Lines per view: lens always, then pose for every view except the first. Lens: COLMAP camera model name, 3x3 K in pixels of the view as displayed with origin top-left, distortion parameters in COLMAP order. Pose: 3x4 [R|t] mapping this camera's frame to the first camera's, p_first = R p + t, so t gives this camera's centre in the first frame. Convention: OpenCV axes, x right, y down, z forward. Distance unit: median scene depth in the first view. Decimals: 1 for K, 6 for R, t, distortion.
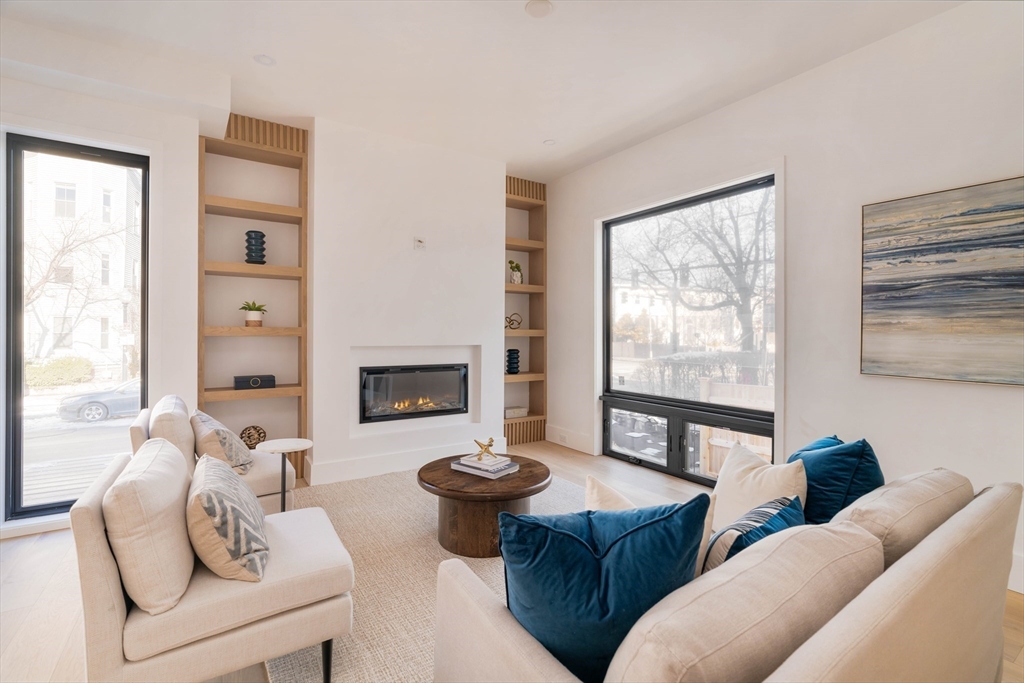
lens RADIAL K [[438.2, 0, 511.6], [0, 438.2, 342.7], [0, 0, 1]] dist [-0.016716, -0.000027]
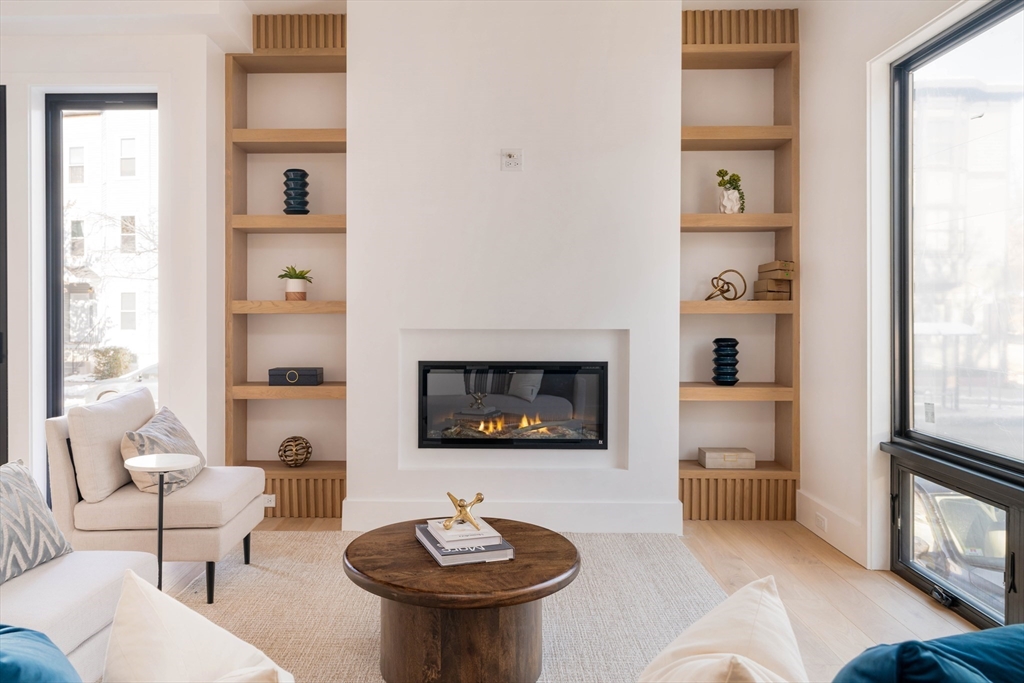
lens RADIAL K [[723.7, 0, 510.4], [0, 723.7, 331.1], [0, 0, 1]] dist [-0.025084, 0.010869]
pose [[0.831718, 0.010591, -0.555097, 0.334702], [-0.007692, 0.999942, 0.007555, 0.001776], [0.555144, -0.002014, 0.831752, 0.171448]]
